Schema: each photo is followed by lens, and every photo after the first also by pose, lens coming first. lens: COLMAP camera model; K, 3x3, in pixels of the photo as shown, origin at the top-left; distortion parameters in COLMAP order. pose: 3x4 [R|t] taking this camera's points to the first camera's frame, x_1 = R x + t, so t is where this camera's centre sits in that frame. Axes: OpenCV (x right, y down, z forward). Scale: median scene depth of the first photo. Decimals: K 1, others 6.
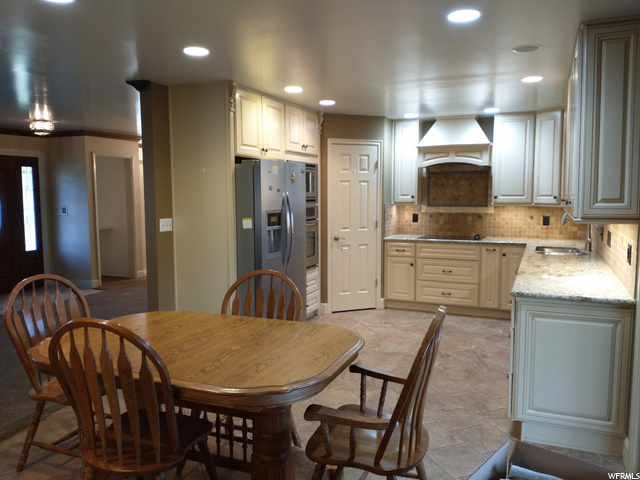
lens RADIAL K [[502.2, 0, 320.0], [0, 502.2, 240.0], [0, 0, 1]] dist [0.164999, -0.471692]
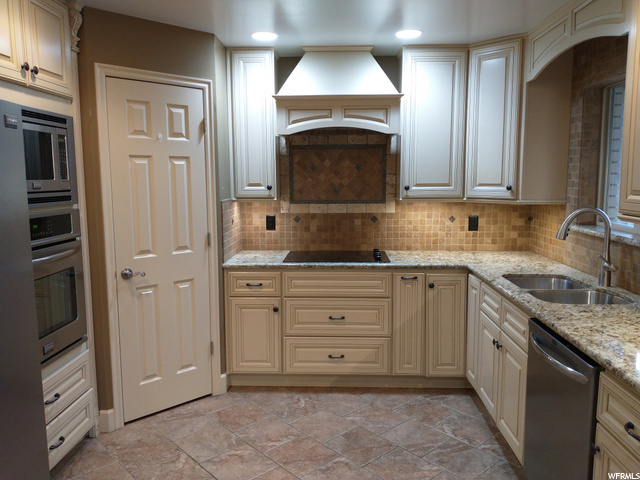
lens RADIAL K [[502.6, 0, 320.0], [0, 502.6, 240.0], [0, 0, 1]] dist [0.066003, -0.136513]
pose [[0.930962, -0.047076, 0.362068, 0.030286], [0.037651, 0.998744, 0.033045, -0.044967], [-0.363169, -0.017132, 0.931566, 0.469413]]
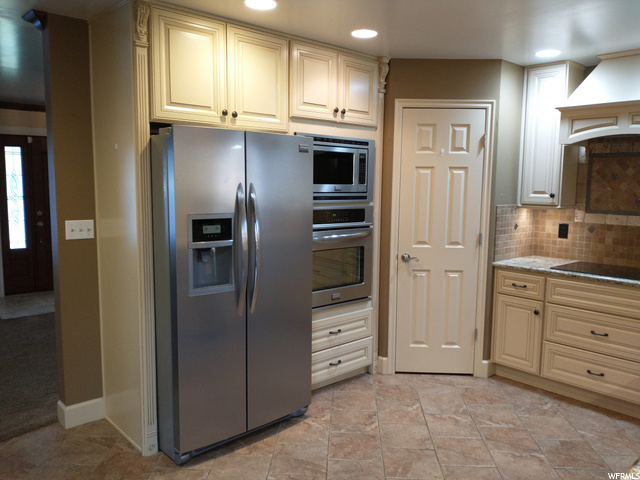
lens RADIAL K [[502.6, 0, 320.0], [0, 502.6, 240.0], [0, 0, 1]] dist [0.066003, -0.136513]
pose [[0.912587, 0.062067, -0.404144, 0.185636], [-0.055291, 0.998066, 0.028427, -0.037551], [0.405127, -0.003596, 0.914253, 0.370324]]
